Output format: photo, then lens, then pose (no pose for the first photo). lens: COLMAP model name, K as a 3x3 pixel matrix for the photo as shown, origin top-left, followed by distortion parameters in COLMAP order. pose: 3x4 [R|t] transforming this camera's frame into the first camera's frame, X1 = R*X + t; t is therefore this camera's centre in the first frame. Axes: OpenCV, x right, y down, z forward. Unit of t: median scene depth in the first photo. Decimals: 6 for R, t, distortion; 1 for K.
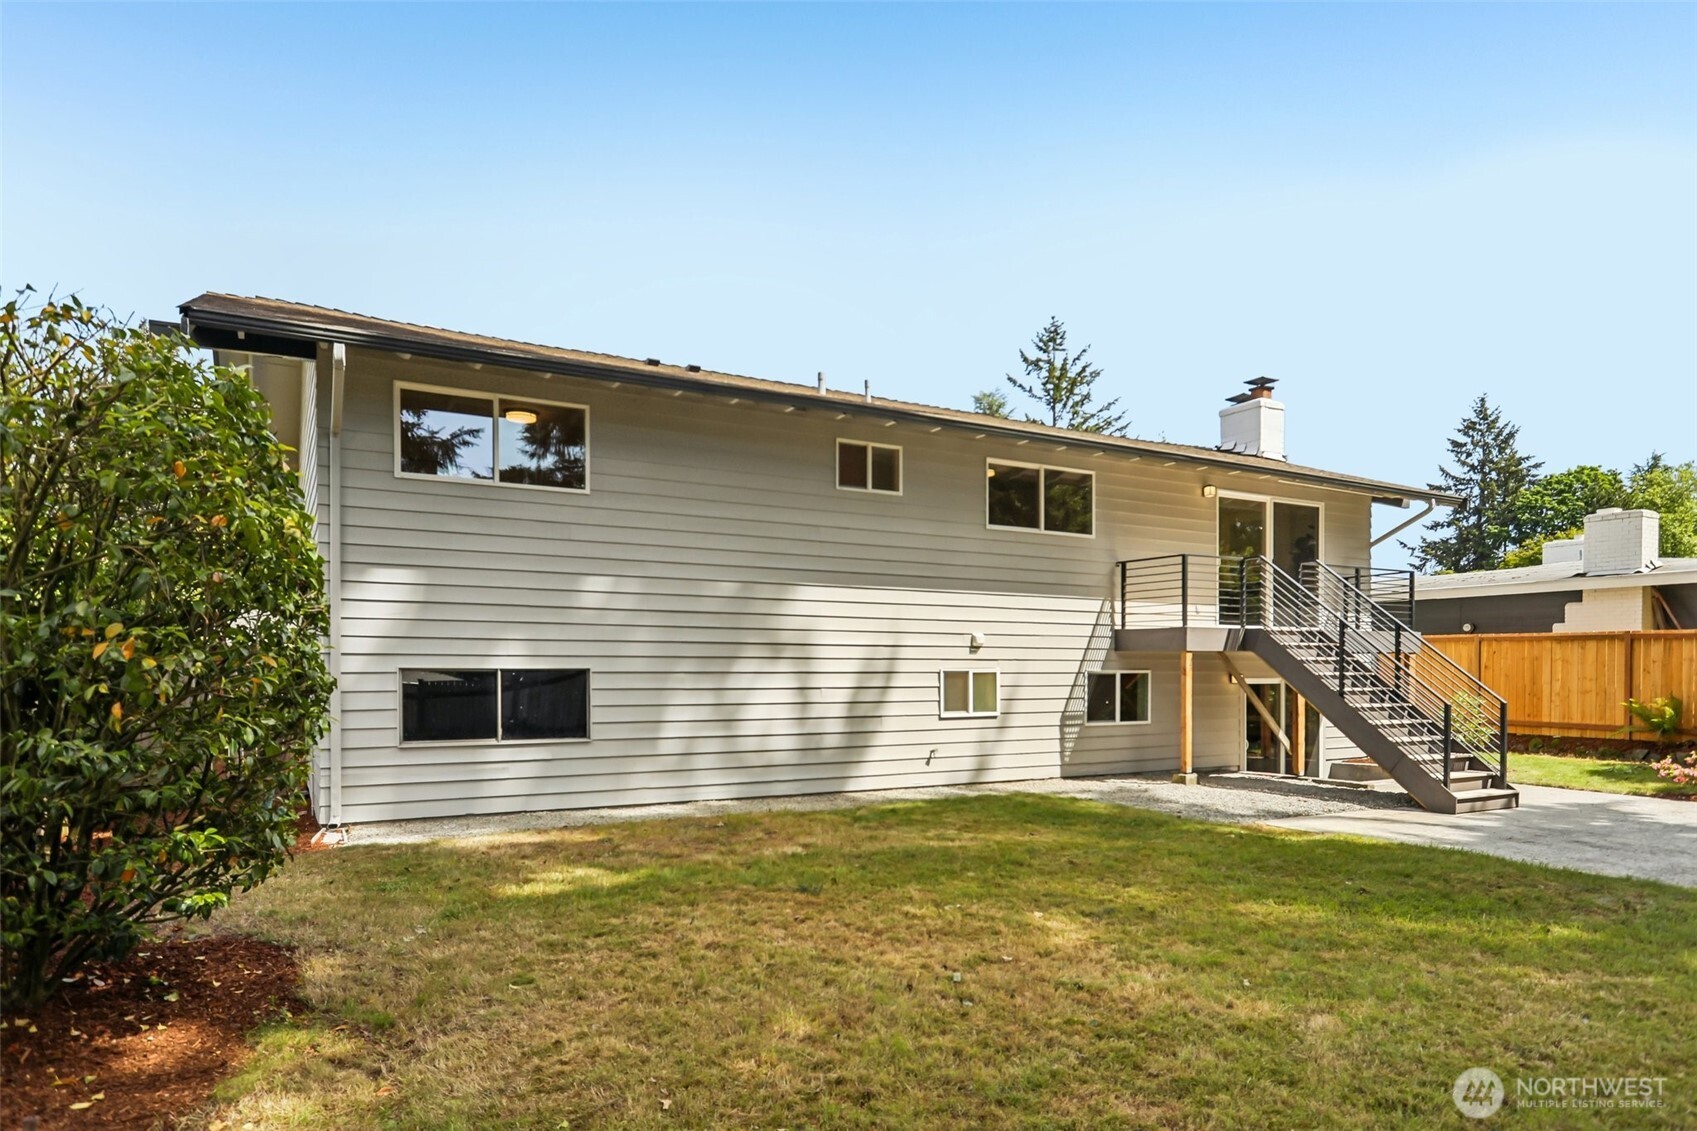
lens RADIAL K [[1005.1, 0, 835.1], [0, 1005.1, 683.5], [0, 0, 1]] dist [0.003878, 0.001103]
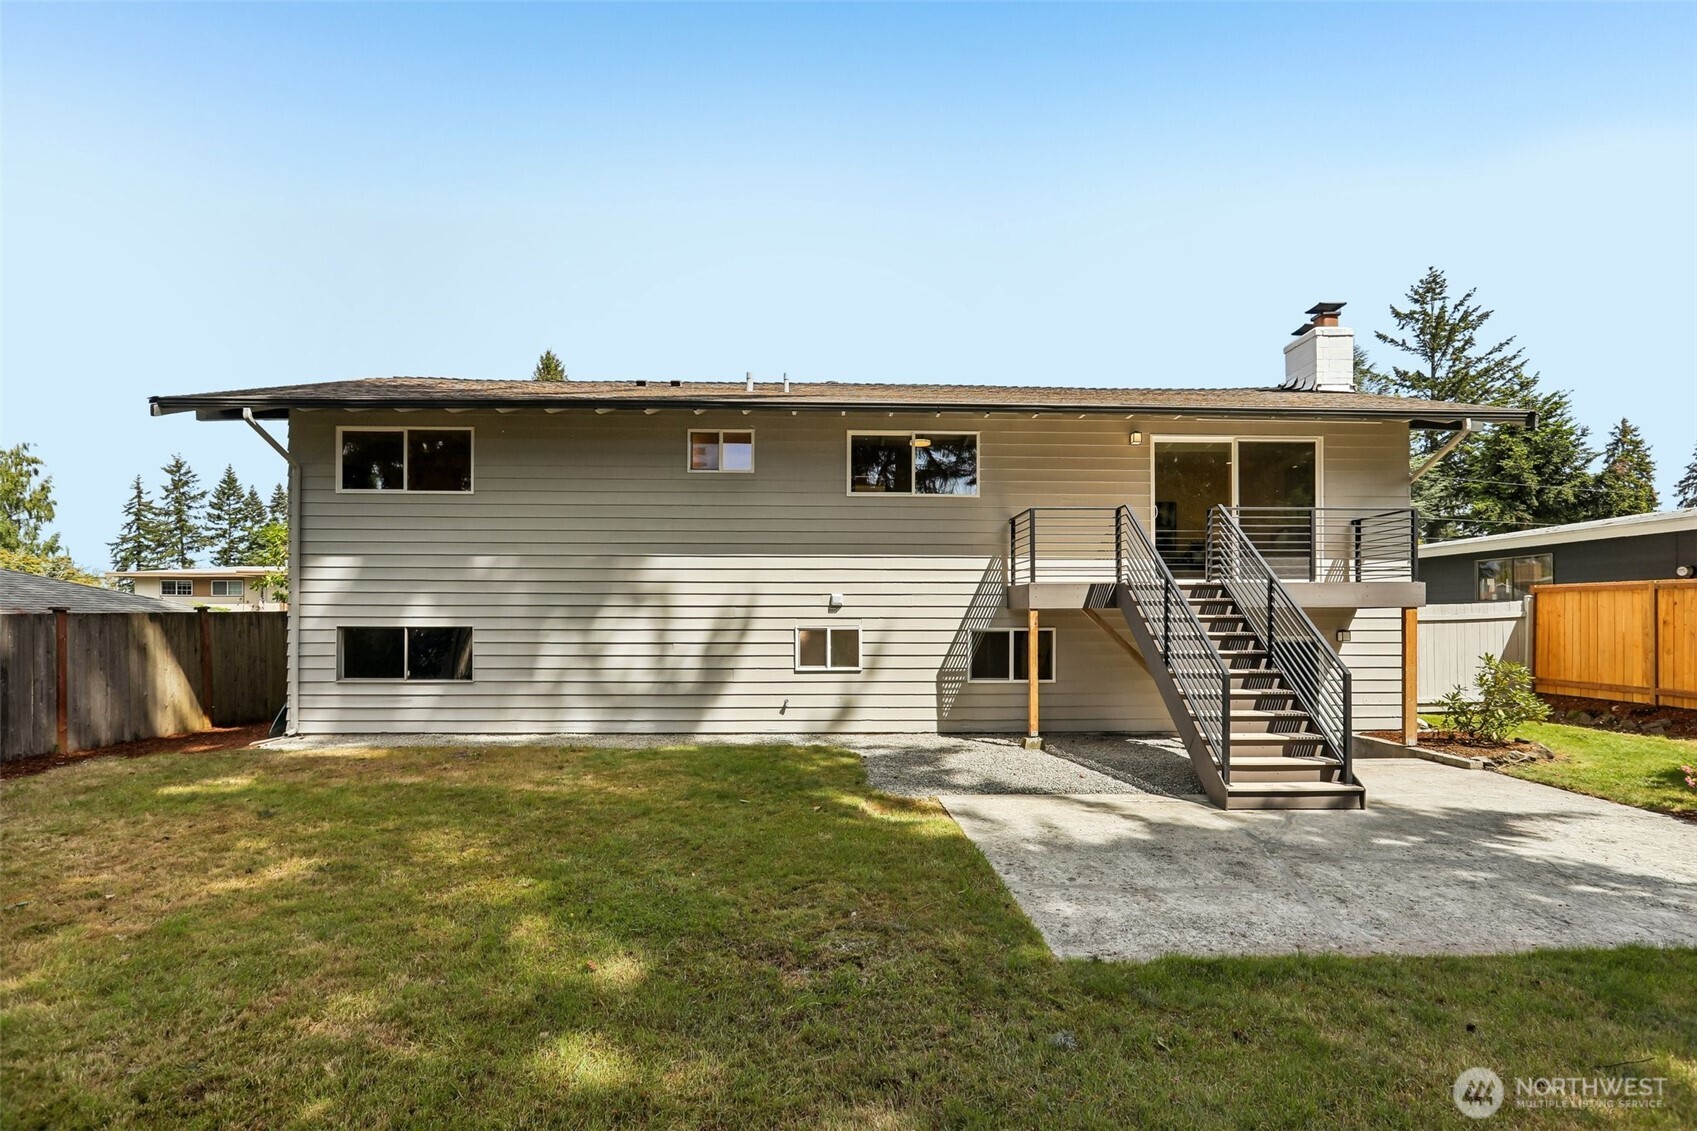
lens RADIAL K [[806.9, 0, 849.8], [0, 806.9, 613.3], [0, 0, 1]] dist [-0.000546, 0.001514]
pose [[0.888395, -0.004118, -0.459062, 0.521012], [-0.005794, 0.999780, -0.020179, -0.010798], [0.459044, 0.020587, 0.888175, 0.225107]]
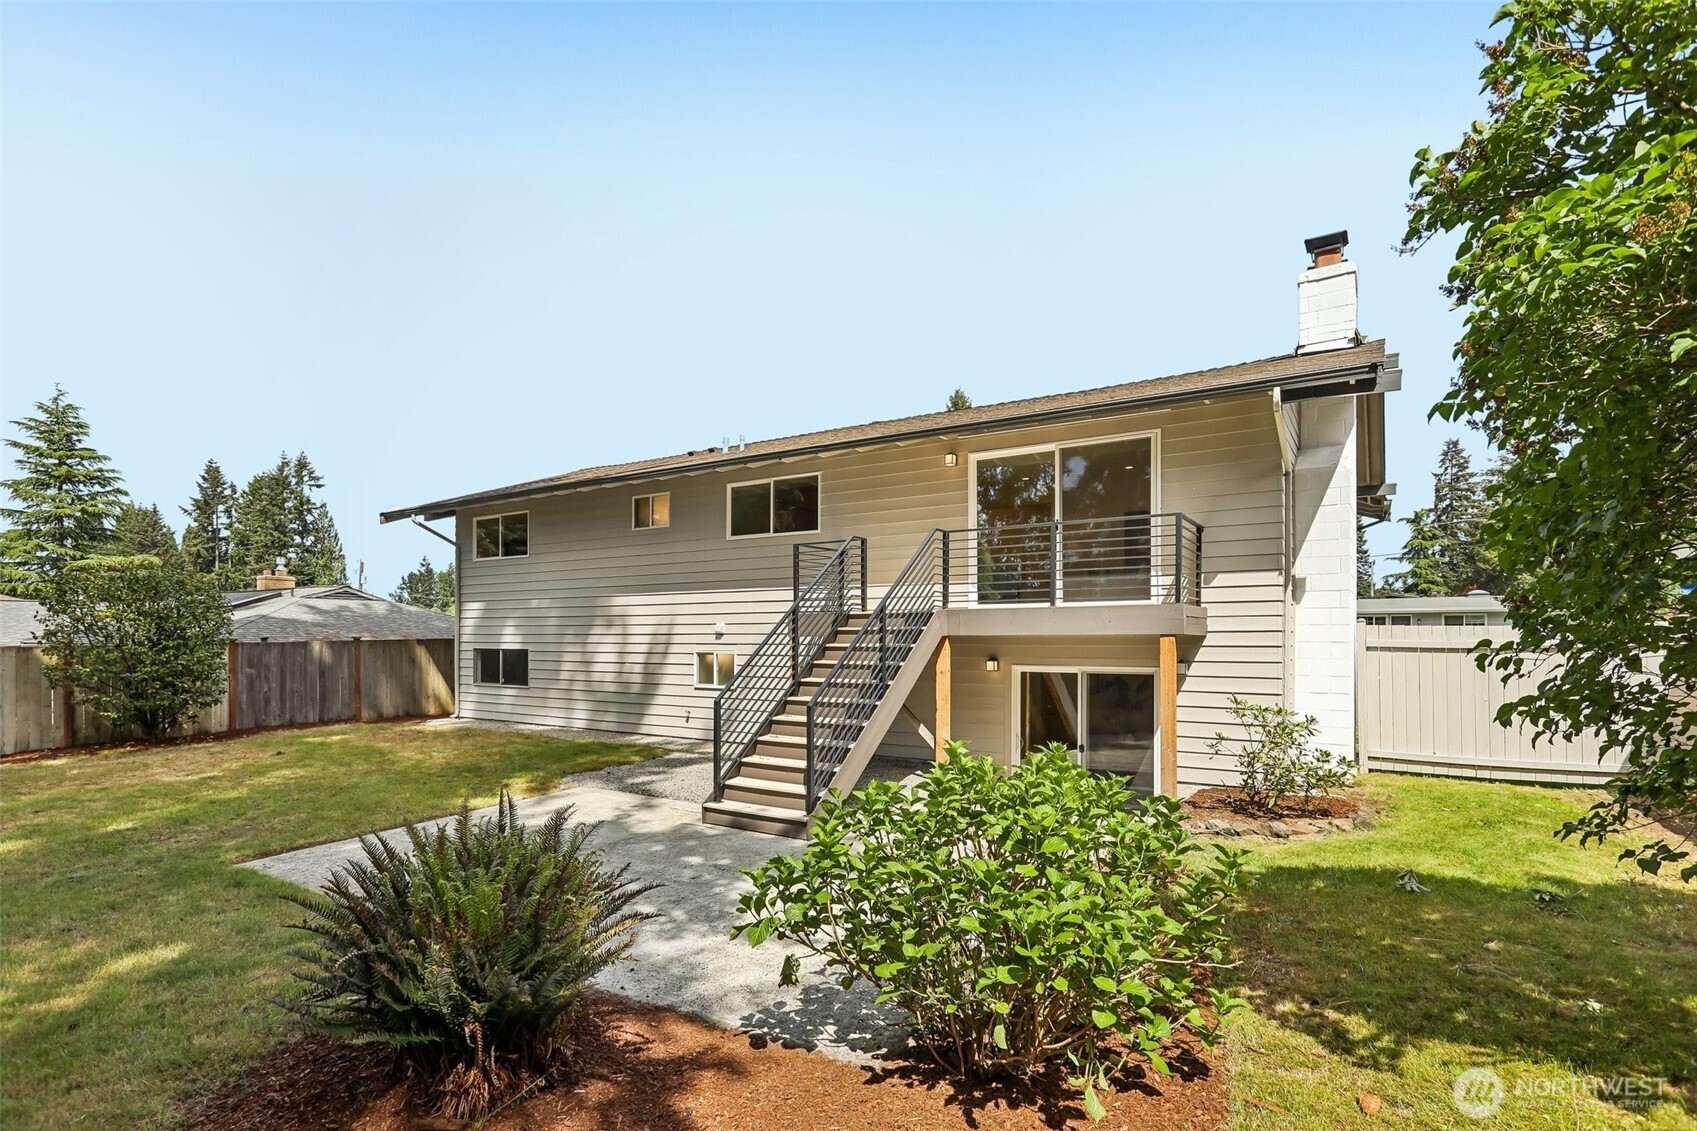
lens RADIAL K [[806.9, 0, 827.2], [0, 806.9, 628.0], [0, 0, 1]] dist [-0.000546, 0.001514]
pose [[0.471210, -0.010355, -0.881960, 1.047374], [-0.009611, 0.999811, -0.016873, -0.026343], [0.881969, 0.016427, 0.471021, 0.603064]]
